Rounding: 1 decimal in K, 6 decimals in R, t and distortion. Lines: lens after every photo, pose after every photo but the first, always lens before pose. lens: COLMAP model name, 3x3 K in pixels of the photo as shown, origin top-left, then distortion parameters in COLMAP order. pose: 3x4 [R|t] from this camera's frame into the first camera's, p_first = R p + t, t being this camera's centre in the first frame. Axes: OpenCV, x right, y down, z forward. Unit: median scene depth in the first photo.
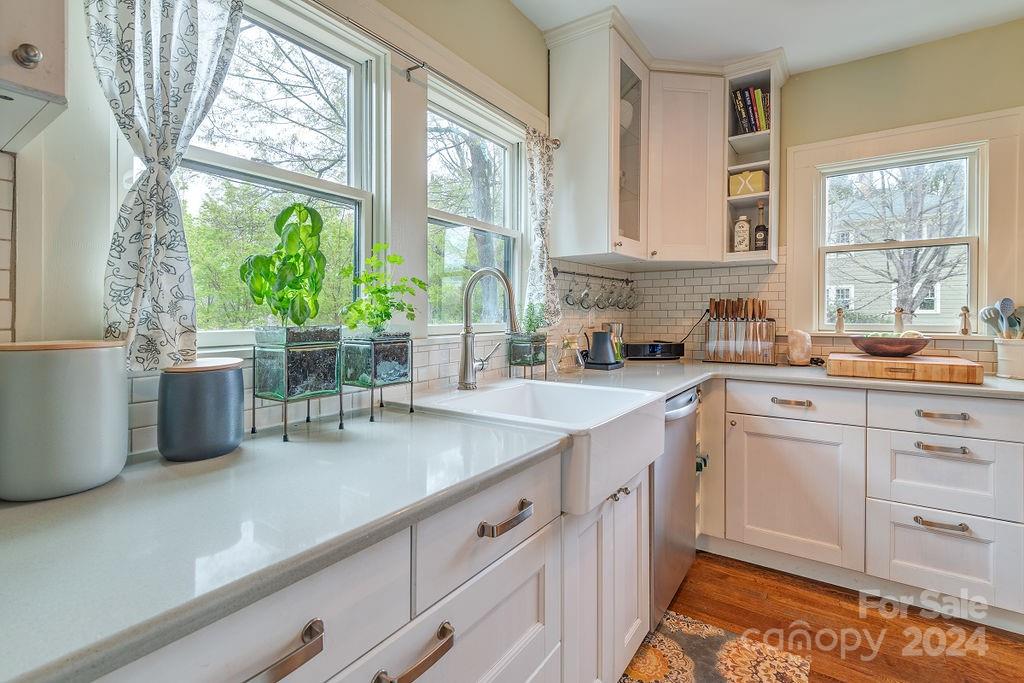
lens RADIAL K [[468.3, 0, 514.4], [0, 468.3, 314.7], [0, 0, 1]] dist [-0.001107, -0.000297]
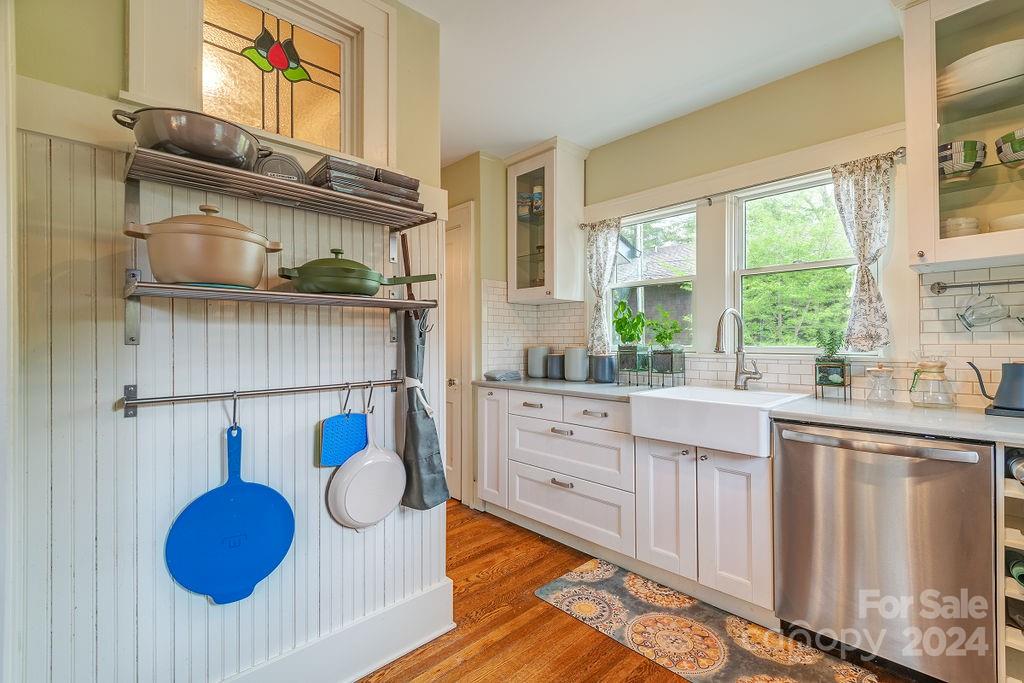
lens RADIAL K [[466.2, 0, 494.0], [0, 466.2, 340.1], [0, 0, 1]] dist [0.025825, -0.011239]
pose [[-0.226988, -0.000013, -0.973898, 1.286935], [0.004178, 0.999991, -0.000987, -0.001269], [0.973889, -0.004293, -0.226986, 0.483170]]
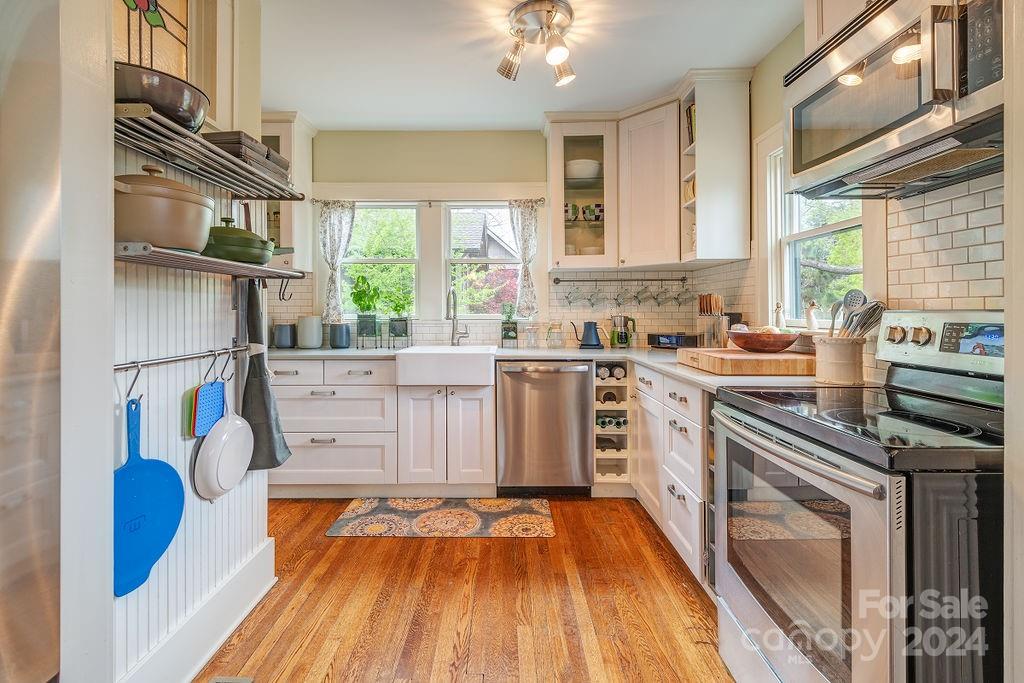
lens RADIAL K [[494.9, 0, 504.1], [0, 494.9, 311.6], [0, 0, 1]] dist [0.026657, -0.000606]
pose [[0.547783, 0.000719, -0.836620, 1.552206], [0.001282, 0.999998, 0.001699, 0.003663], [0.836619, -0.002003, 0.547781, -0.018405]]
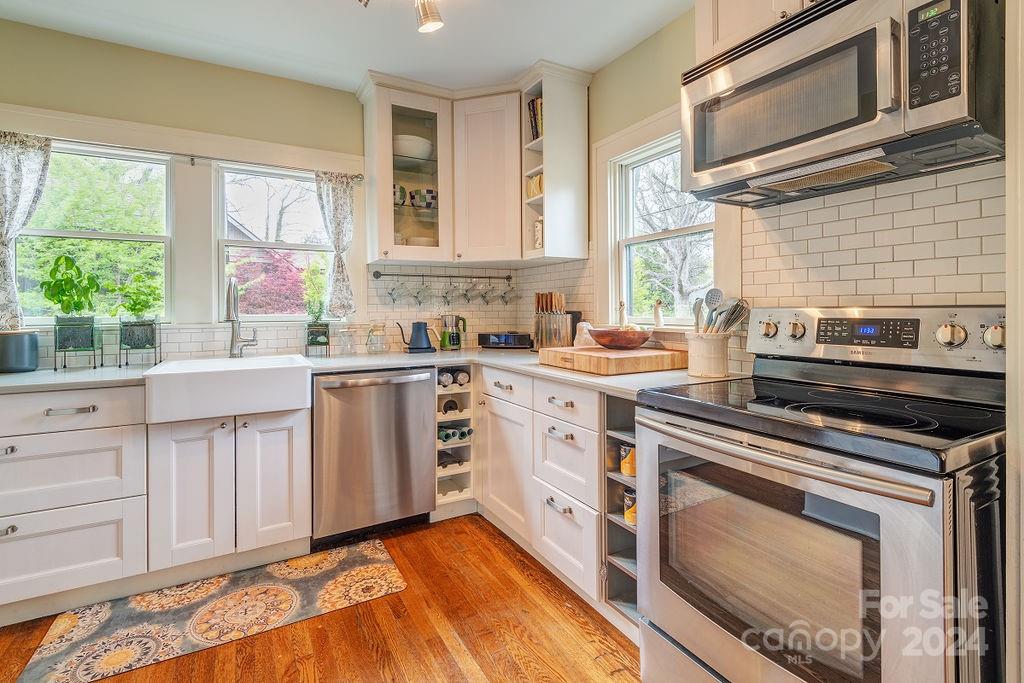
lens RADIAL K [[481.1, 0, 532.5], [0, 481.1, 308.4], [0, 0, 1]] dist [0.027390, -0.015005]
pose [[0.899982, -0.005329, -0.435894, 1.222139], [0.005061, 0.999986, -0.001776, 0.004814], [0.435897, -0.000608, 0.899996, -0.006046]]
